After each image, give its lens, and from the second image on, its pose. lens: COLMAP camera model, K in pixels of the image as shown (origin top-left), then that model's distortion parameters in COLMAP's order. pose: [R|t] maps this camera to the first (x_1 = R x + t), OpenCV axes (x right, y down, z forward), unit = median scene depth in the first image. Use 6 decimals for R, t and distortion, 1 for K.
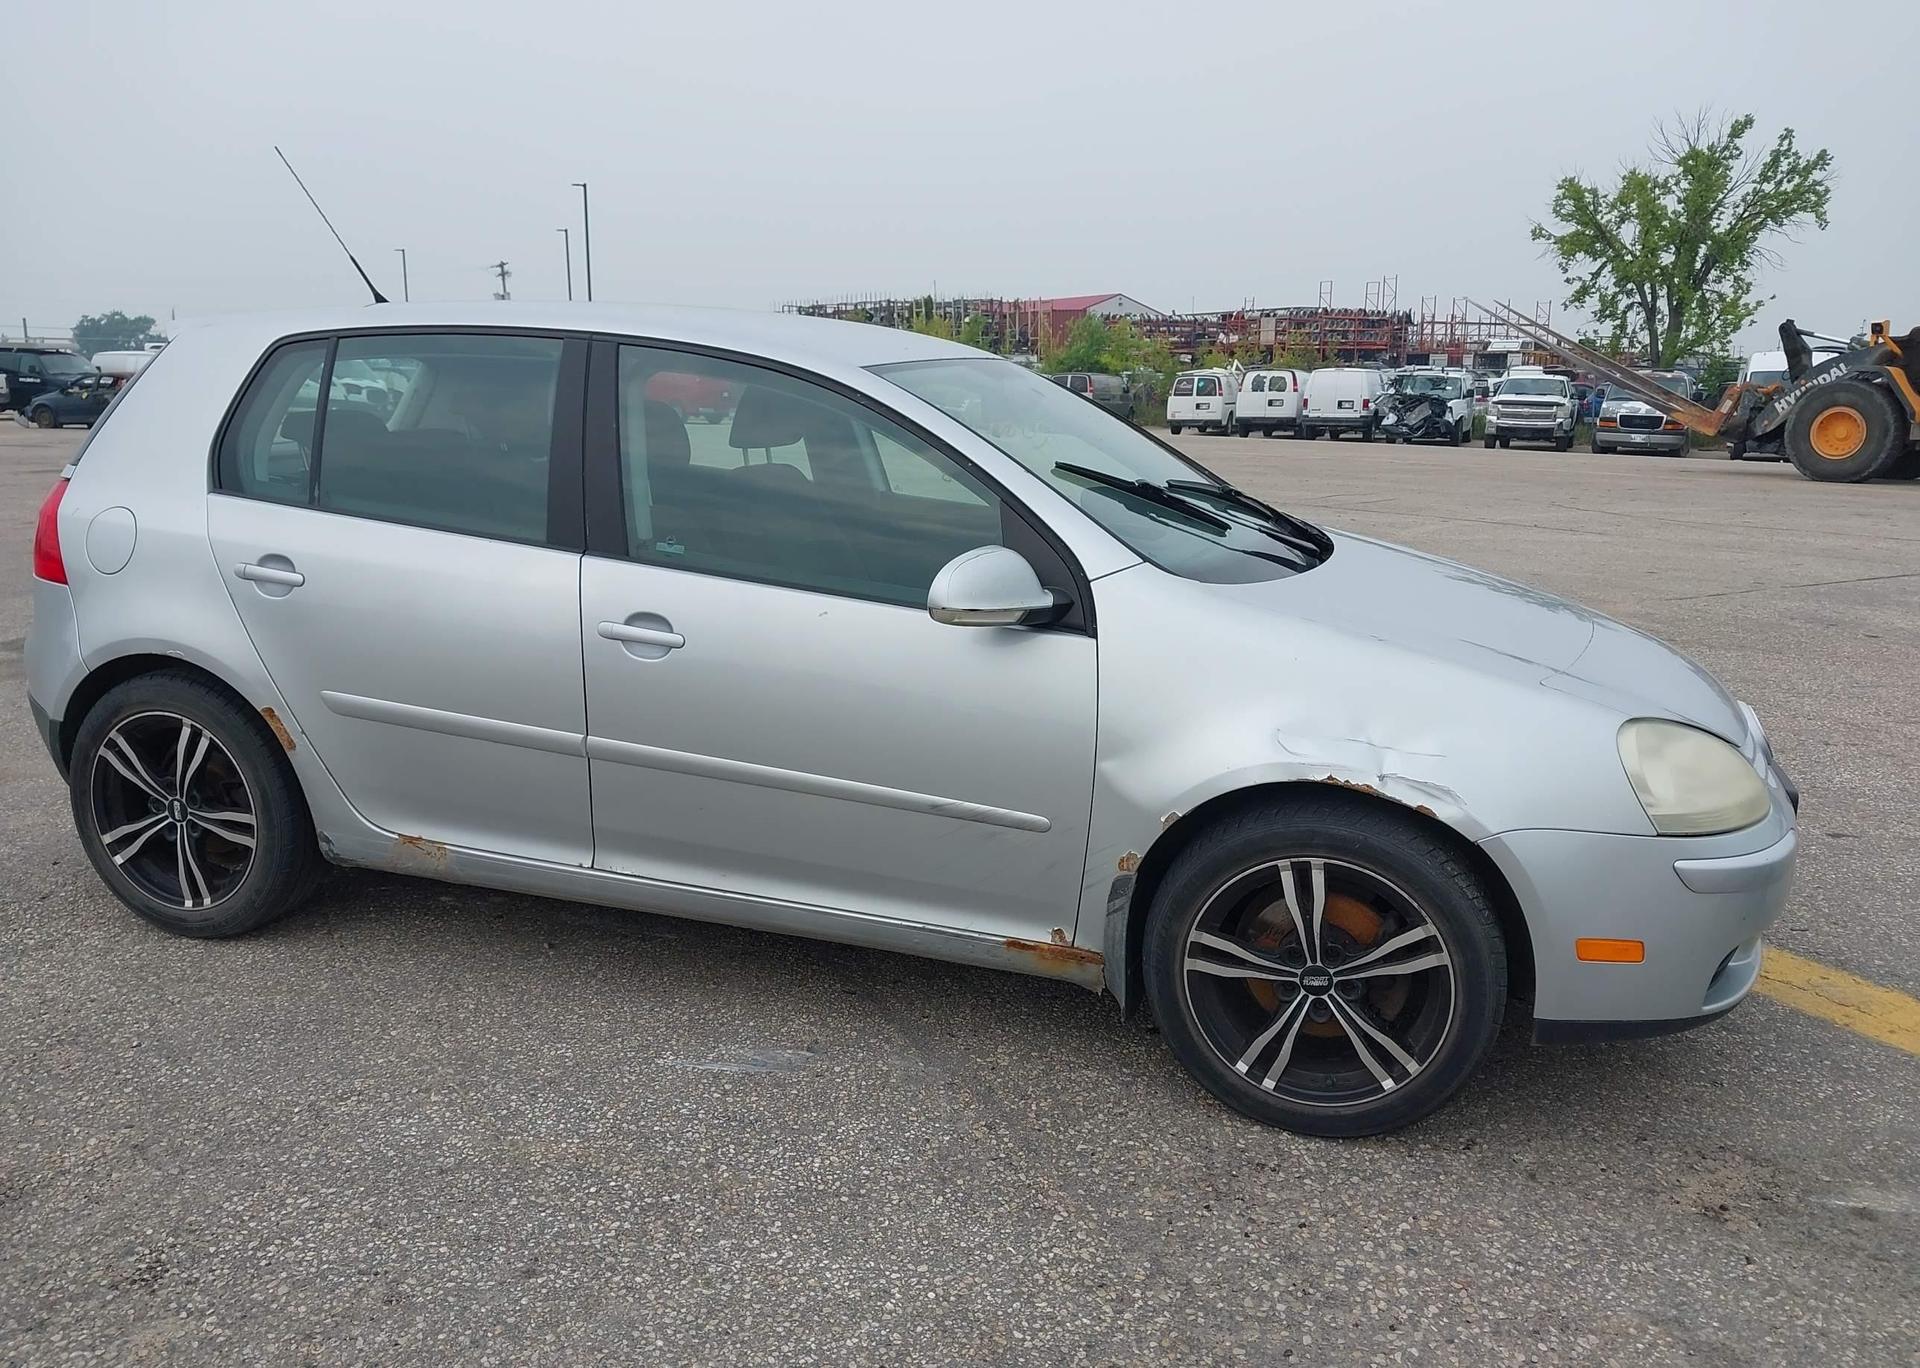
lens RADIAL K [[1525.5, 0, 949.4], [0, 1525.5, 680.4], [0, 0, 1]] dist [0.012609, -0.038098]
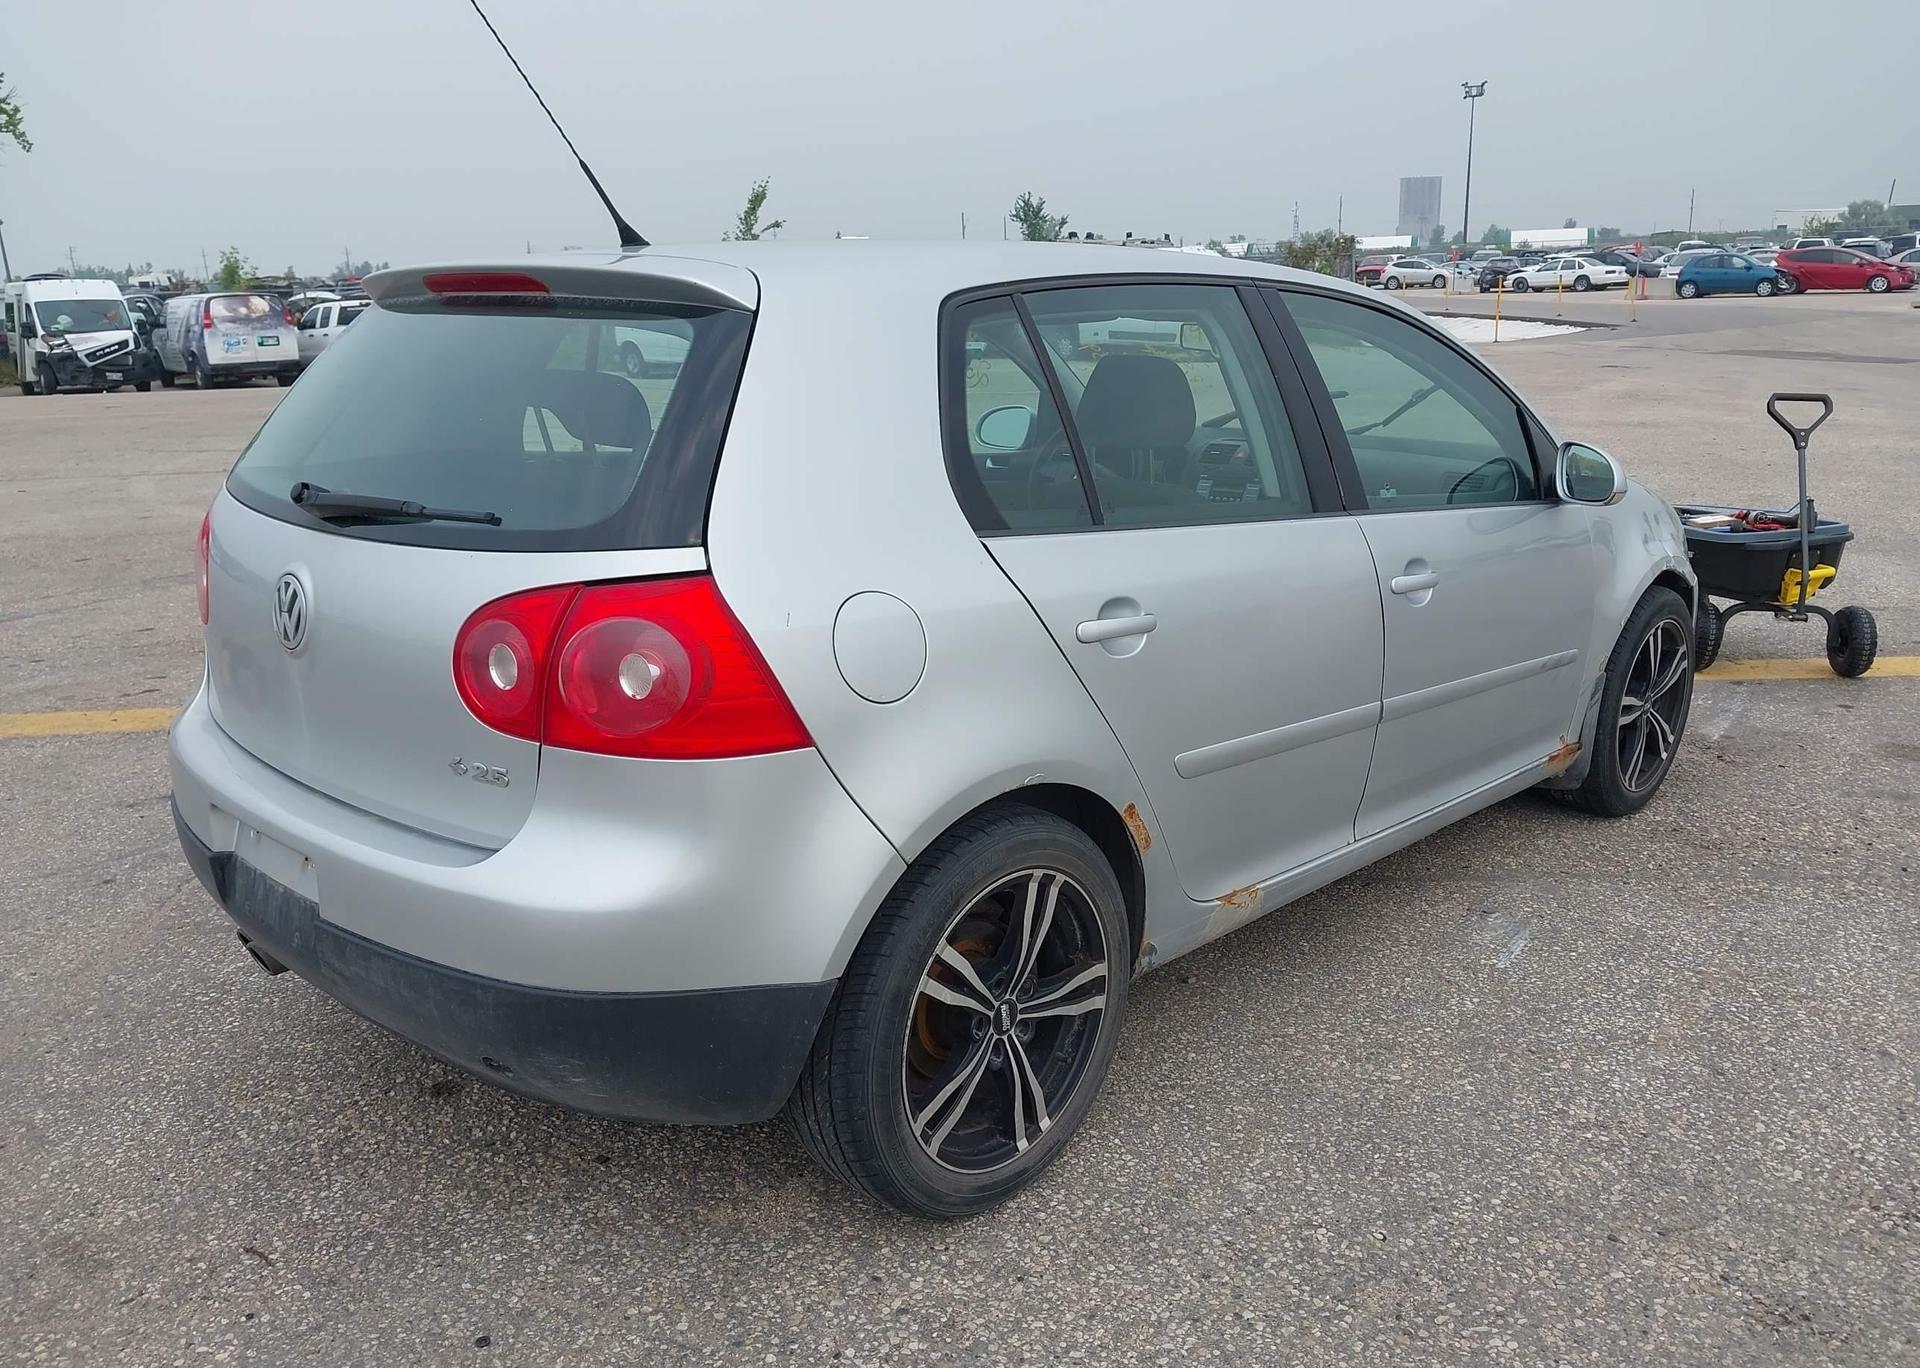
lens RADIAL K [[1522.9, 0, 947.6], [0, 1522.9, 684.4], [0, 0, 1]] dist [0.005201, 0.004044]
pose [[0.440763, -0.247833, 0.862732, -1.032157], [0.206224, 0.963379, 0.171387, -0.169558], [-0.873613, 0.102375, 0.475731, 0.678709]]
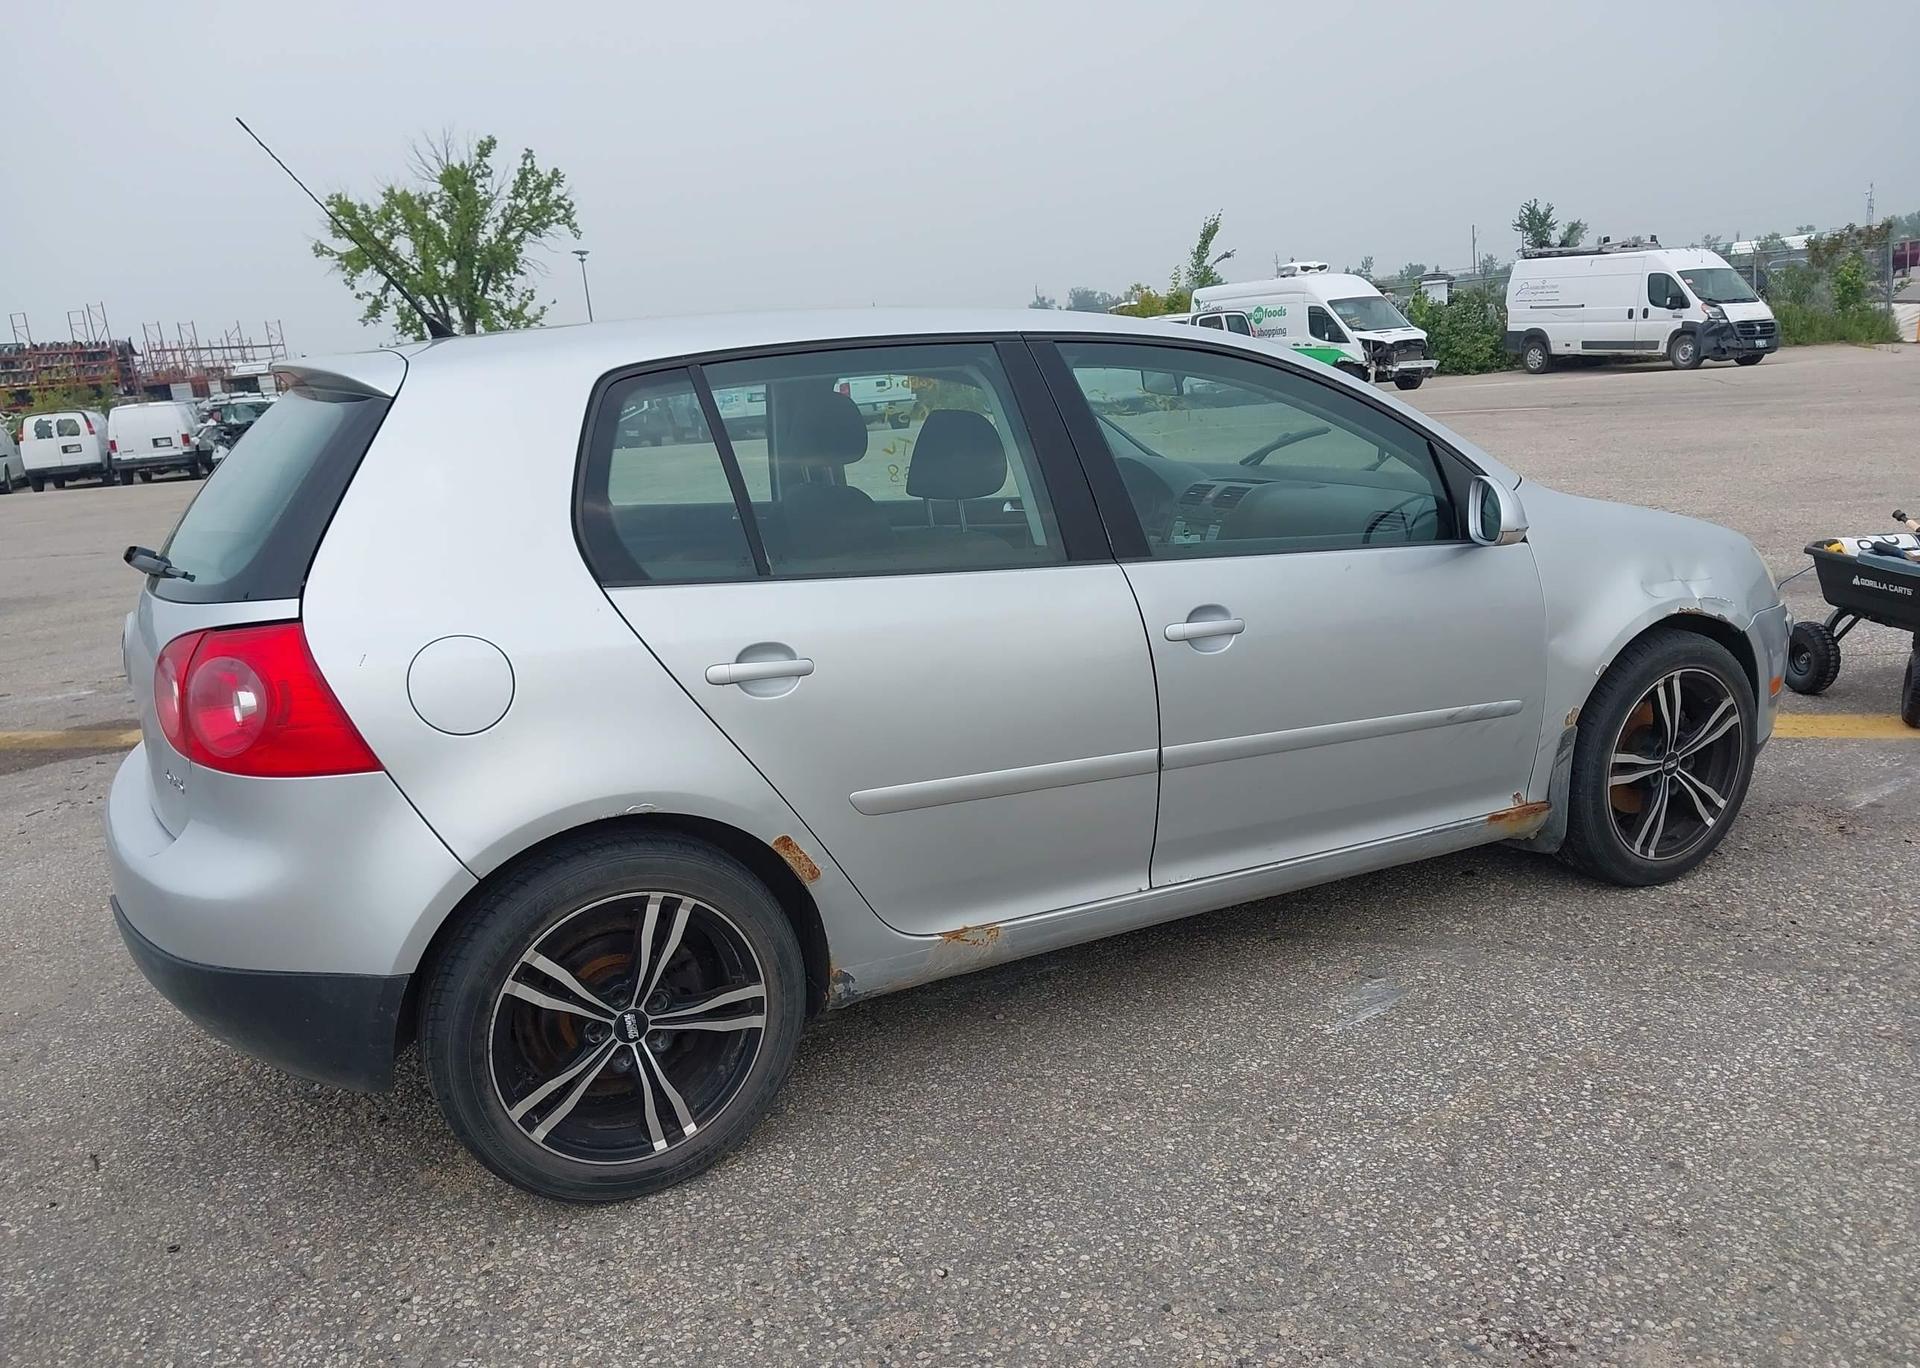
lens RADIAL K [[1522.9, 0, 947.6], [0, 1522.9, 684.4], [0, 0, 1]] dist [0.005201, 0.004044]
pose [[0.697344, -0.220194, 0.682075, -0.843205], [0.226194, 0.970617, 0.082087, -0.096012], [-0.680109, 0.097038, 0.726661, 0.345429]]
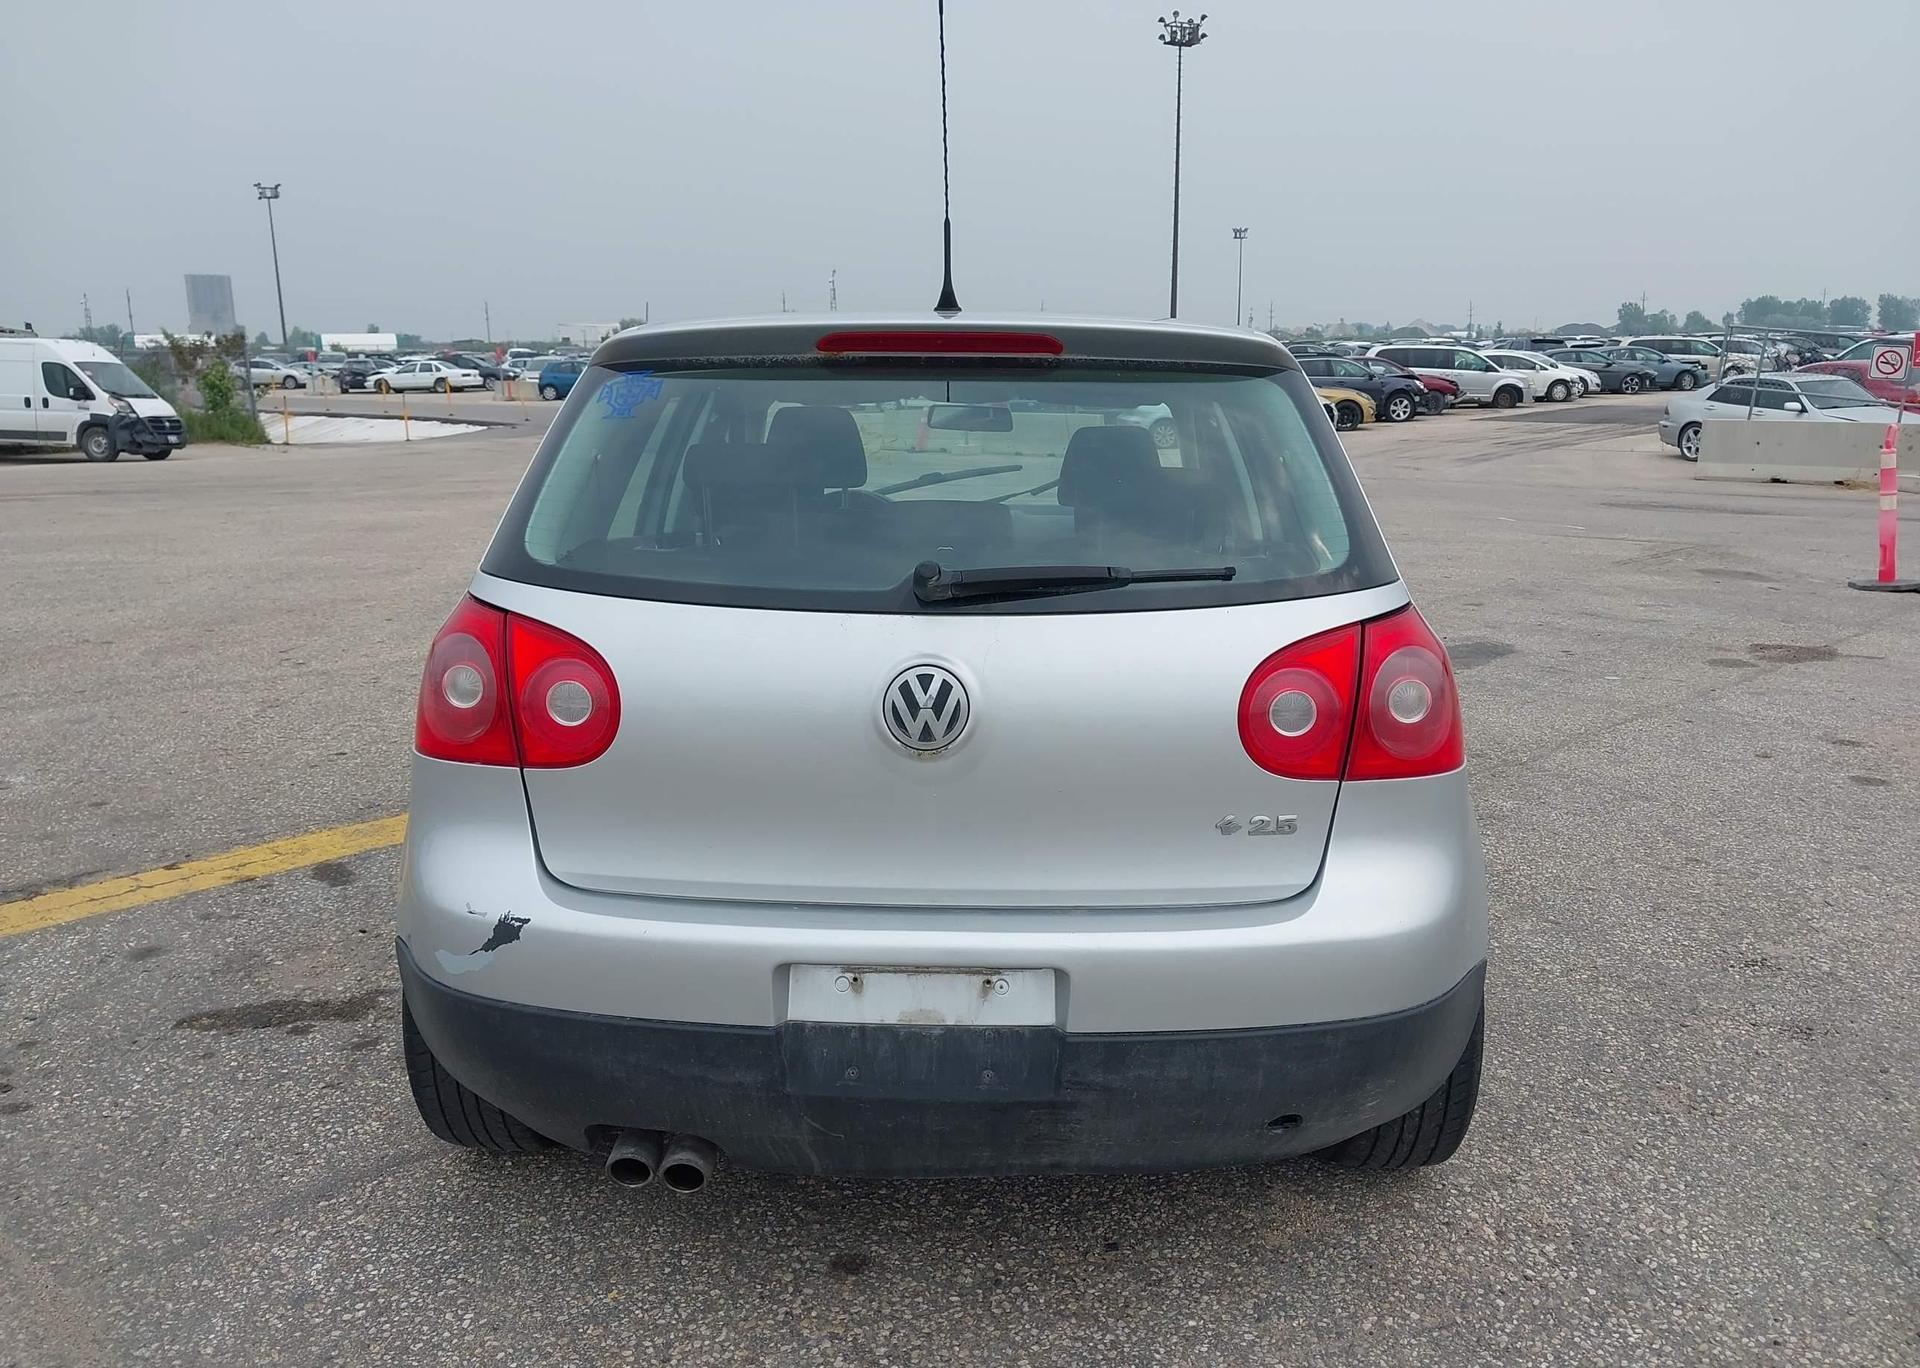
lens RADIAL K [[1522.9, 0, 947.6], [0, 1522.9, 684.4], [0, 0, 1]] dist [0.005201, 0.004044]
pose [[-0.269192, -0.203816, 0.941273, -1.116898], [0.196199, 0.945249, 0.260787, -0.299351], [-0.942890, 0.254879, -0.214465, 1.338693]]
